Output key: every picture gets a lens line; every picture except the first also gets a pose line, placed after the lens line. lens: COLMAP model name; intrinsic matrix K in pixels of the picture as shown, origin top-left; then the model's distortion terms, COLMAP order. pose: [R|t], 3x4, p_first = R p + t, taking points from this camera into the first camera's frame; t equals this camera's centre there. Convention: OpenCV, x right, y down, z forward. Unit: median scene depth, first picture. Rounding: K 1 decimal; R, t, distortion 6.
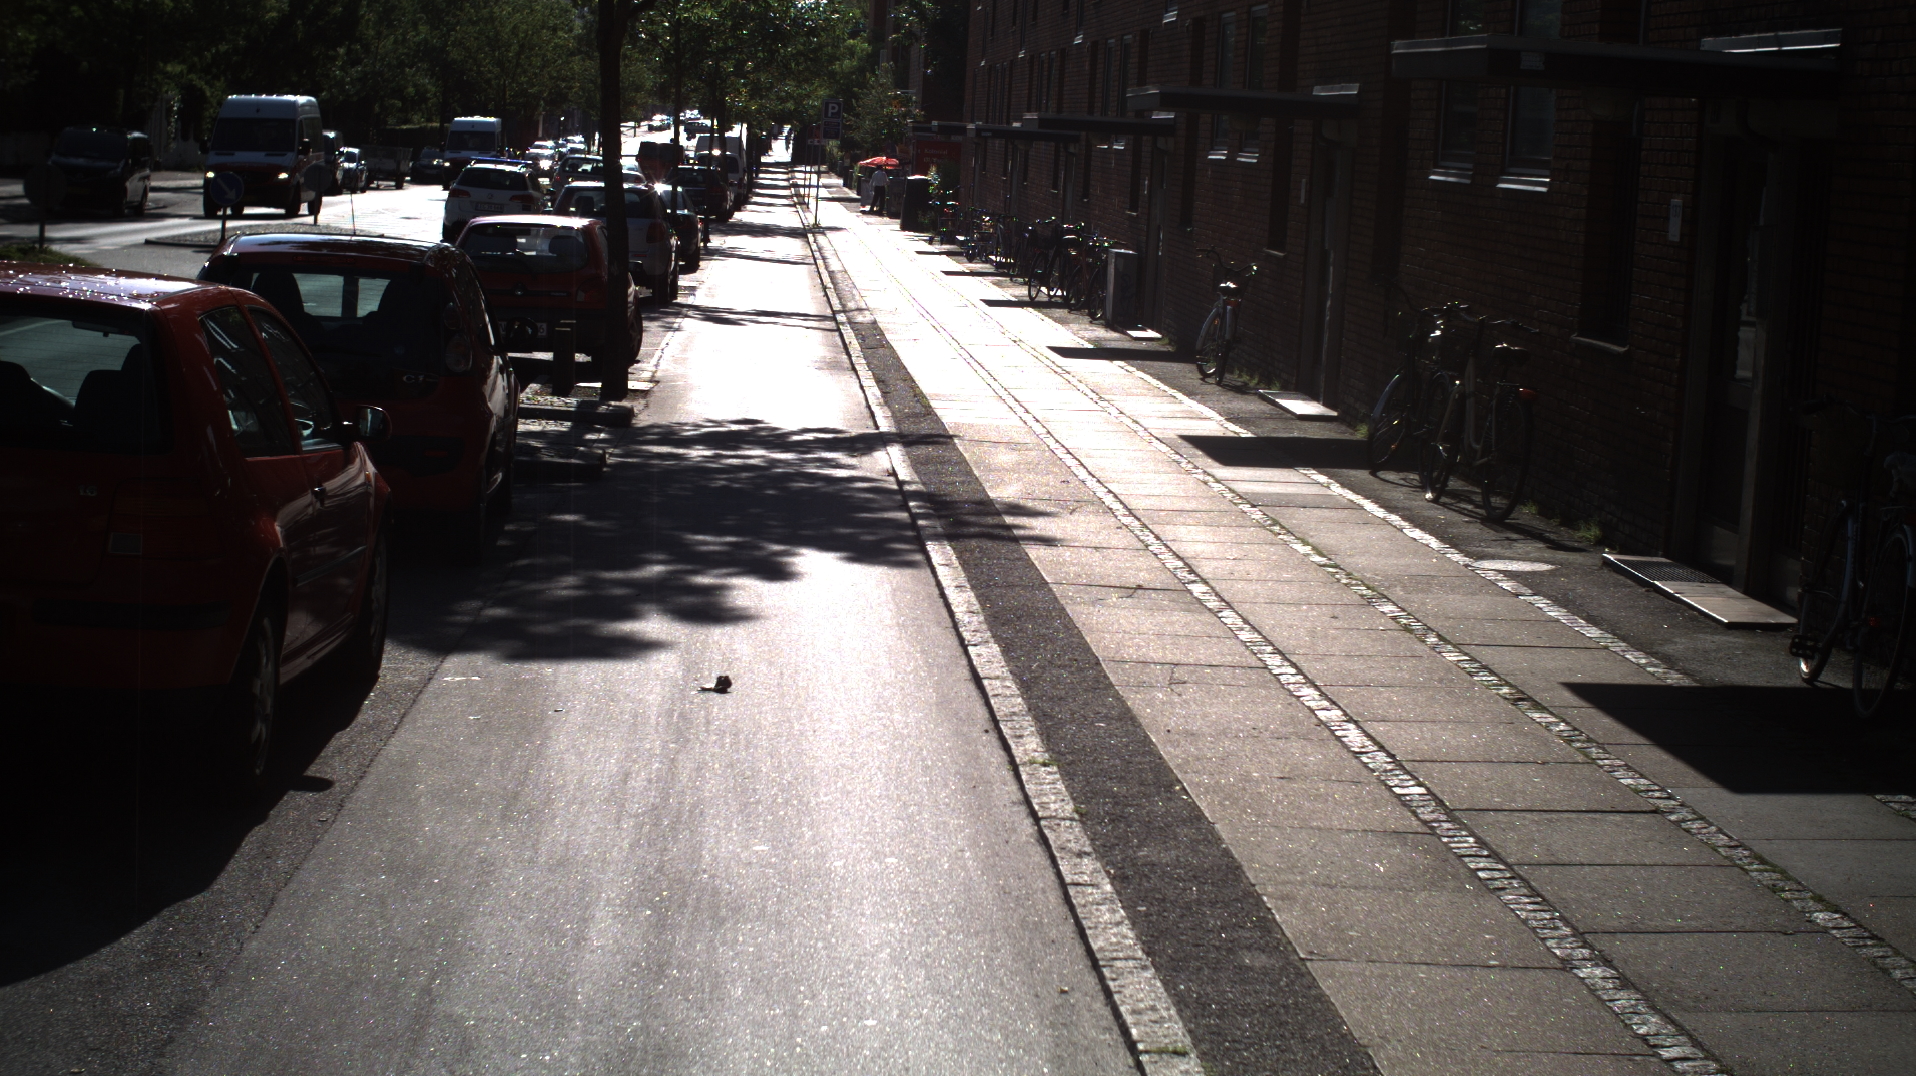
lens RADIAL K [[3376.3, 0, 962.7], [0, 3376.3, 536.0], [0, 0, 1]] dist [-0.267875, 0.000000]
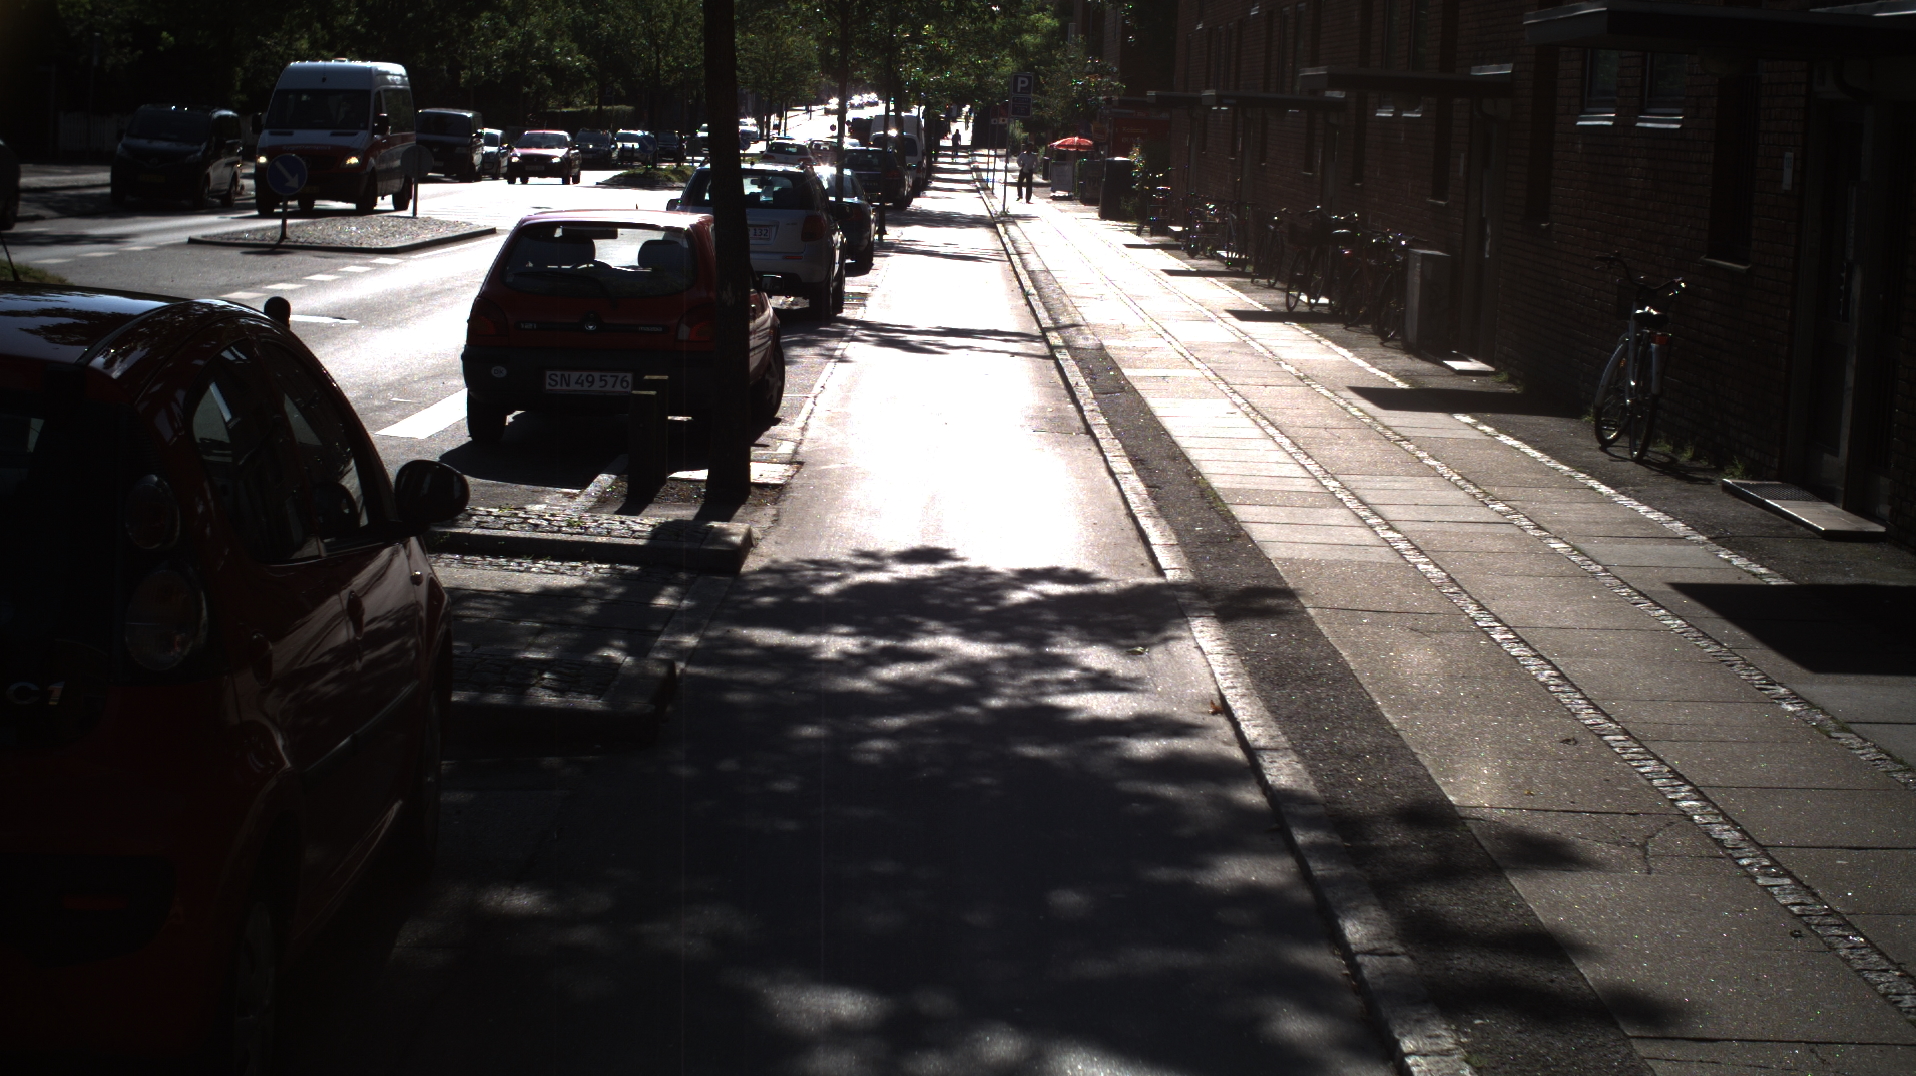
lens RADIAL K [[3376.3, 0, 955.2], [0, 3376.3, 542.9], [0, 0, 1]] dist [-0.267875, 0.000000]
pose [[0.998481, -0.000867, -0.055095, -0.018452], [0.001230, 0.999978, 0.006550, -0.026549], [0.055088, -0.006608, 0.998460, 0.264747]]
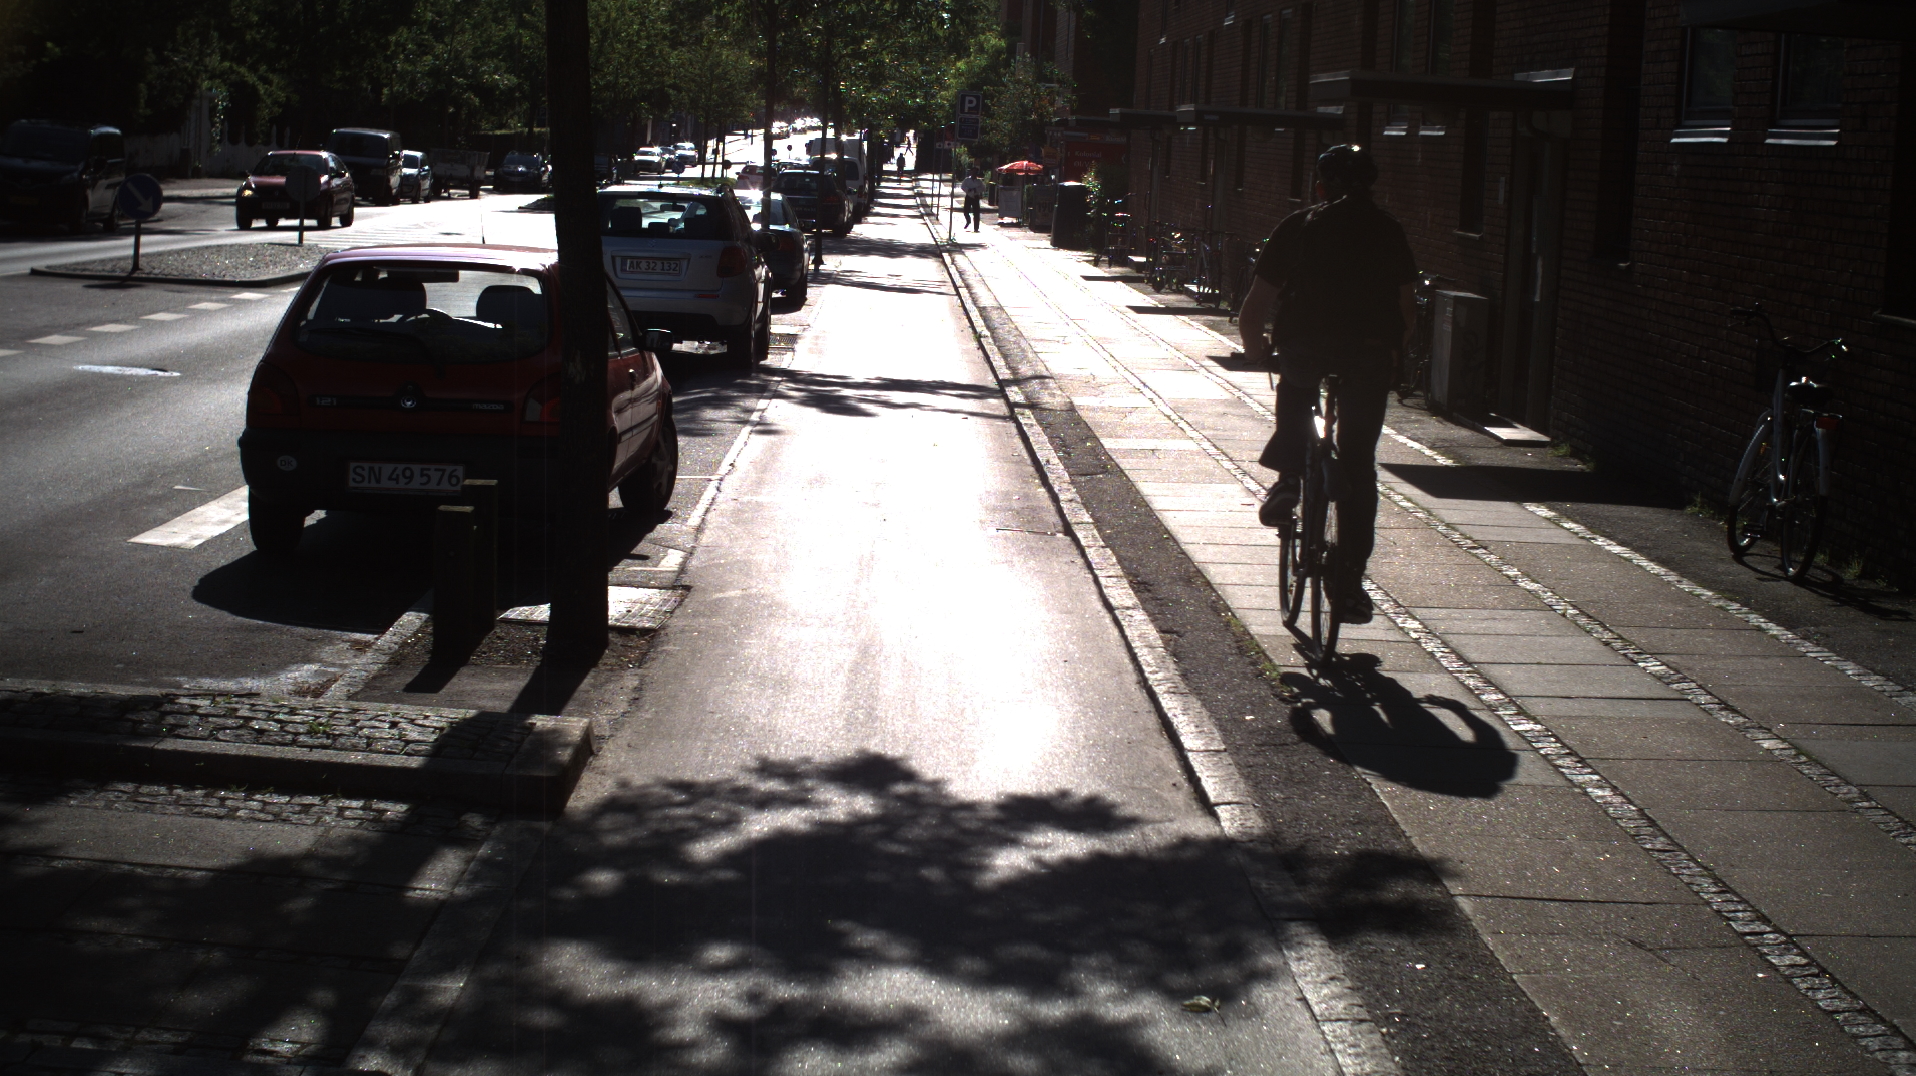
lens RADIAL K [[3376.3, 0, 958.2], [0, 3376.3, 533.4], [0, 0, 1]] dist [-0.267875, 0.000000]
pose [[0.999311, 0.001412, -0.037081, -0.025551], [-0.001551, 0.999992, -0.003715, -0.040123], [0.037075, 0.003770, 0.999305, 0.396078]]
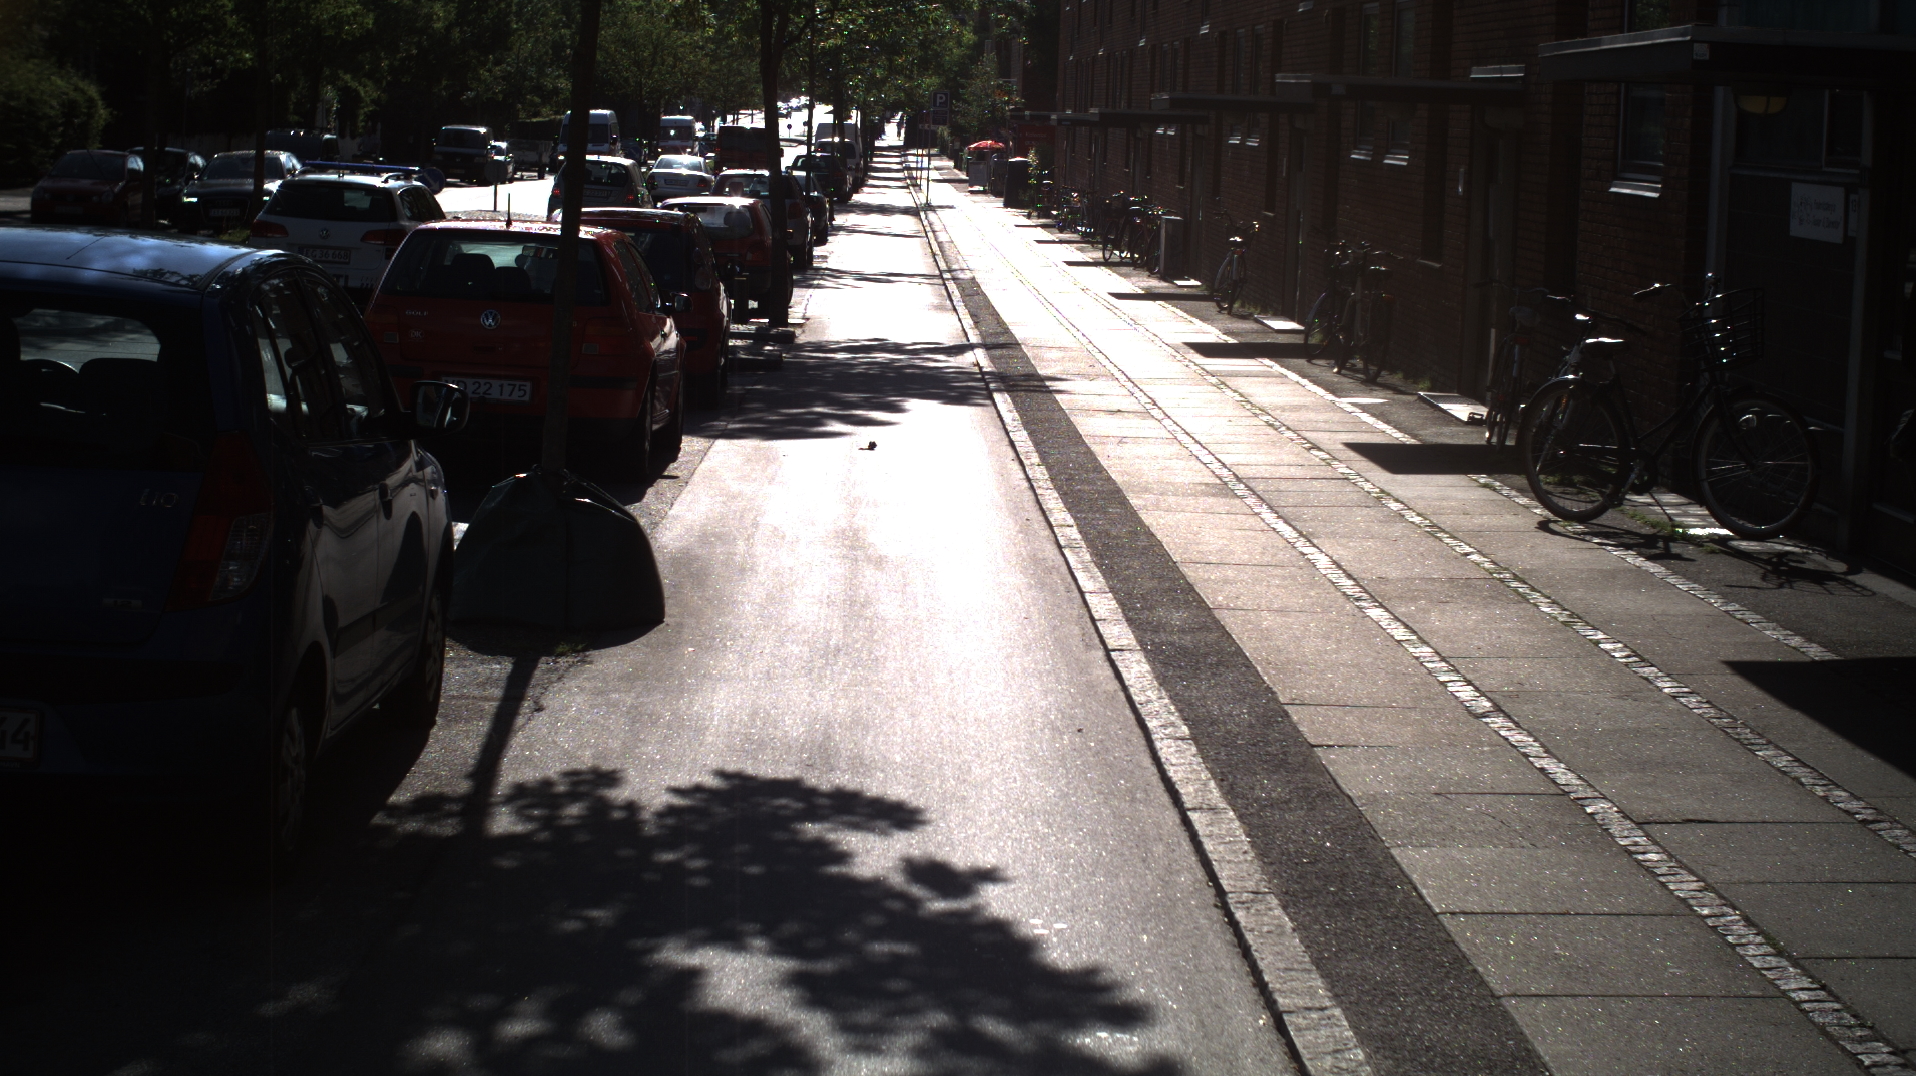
lens RADIAL K [[3376.3, 0, 963.2], [0, 3376.3, 544.0], [0, 0, 1]] dist [-0.267875, 0.000000]
pose [[0.999219, -0.017432, -0.035467, 0.013449], [0.017723, 0.999812, 0.007899, 0.026609], [0.035322, -0.008522, 0.999340, -0.263209]]
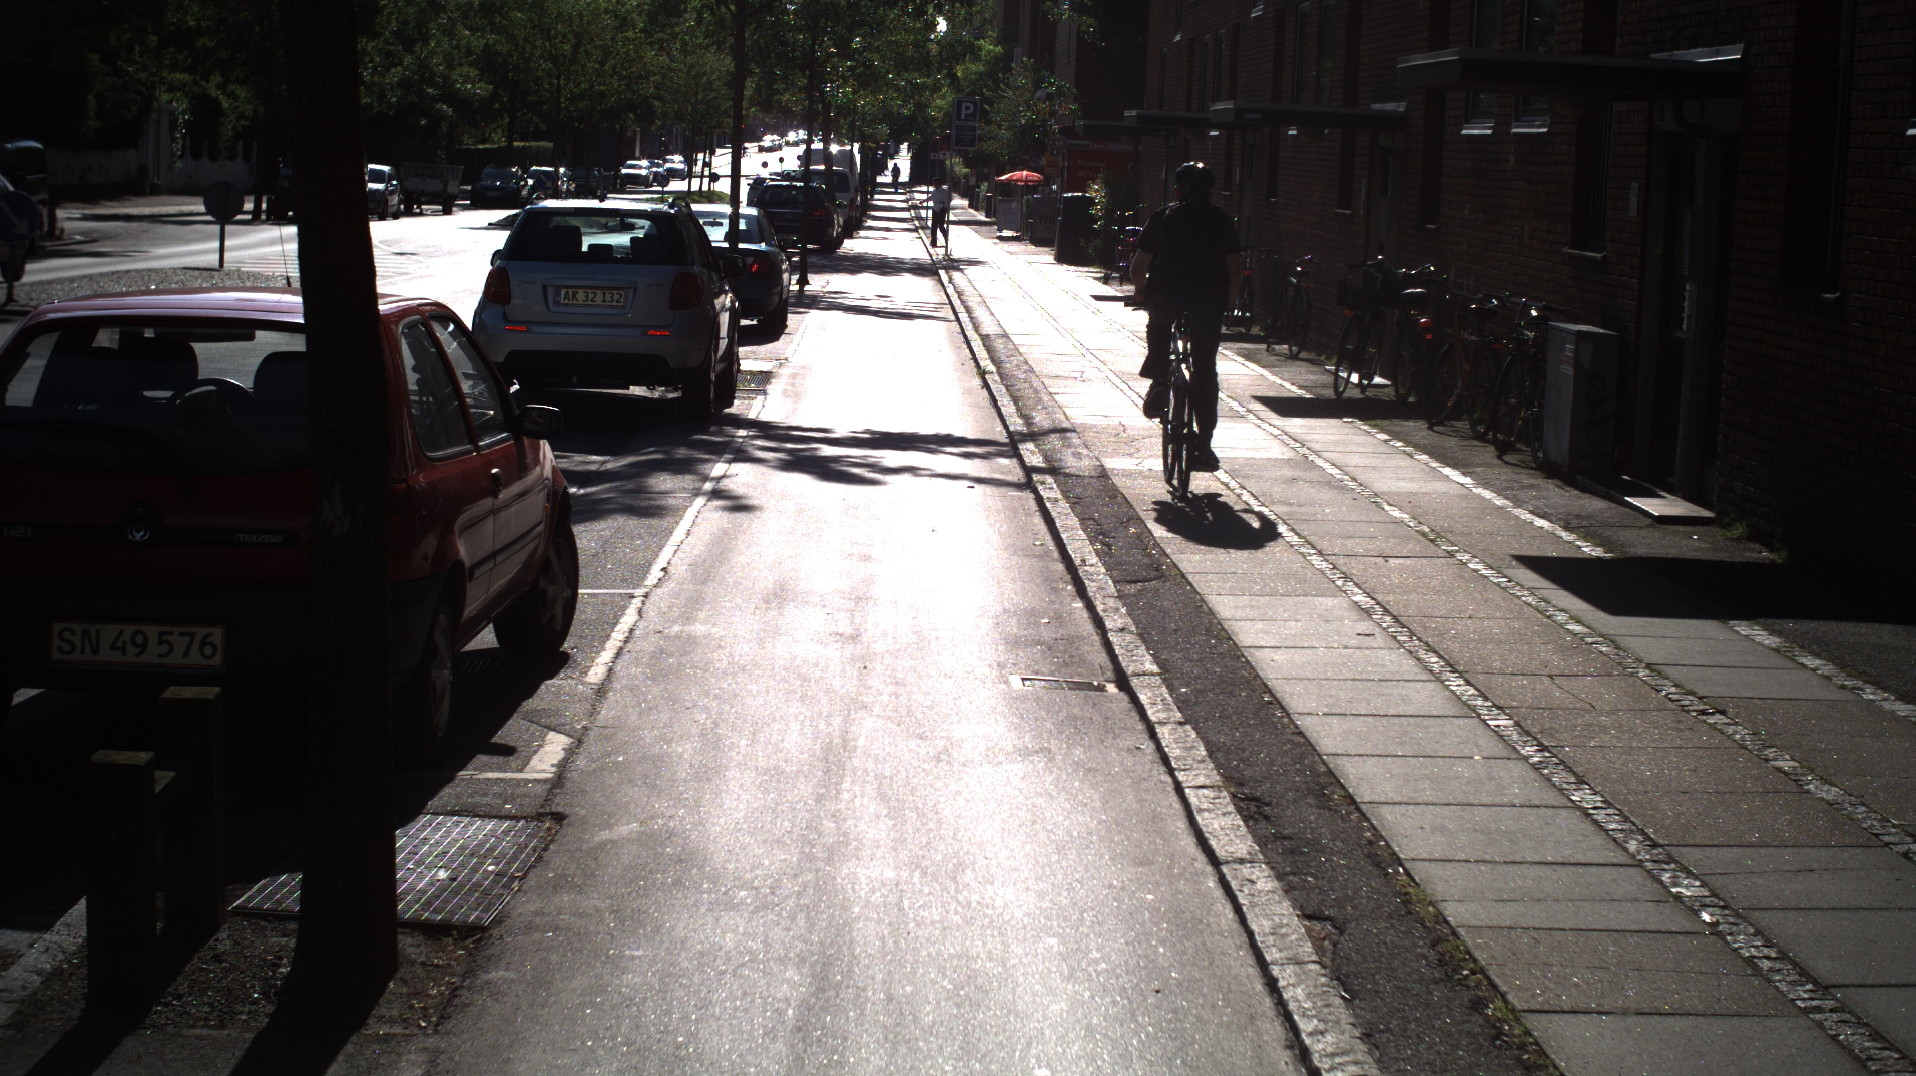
lens RADIAL K [[3376.3, 0, 940.6], [0, 3376.3, 531.4], [0, 0, 1]] dist [-0.267875, 0.000000]
pose [[0.999131, -0.005388, -0.041341, -0.031674], [0.005068, 0.999956, -0.007851, -0.054249], [0.041382, 0.007635, 0.999114, 0.527906]]
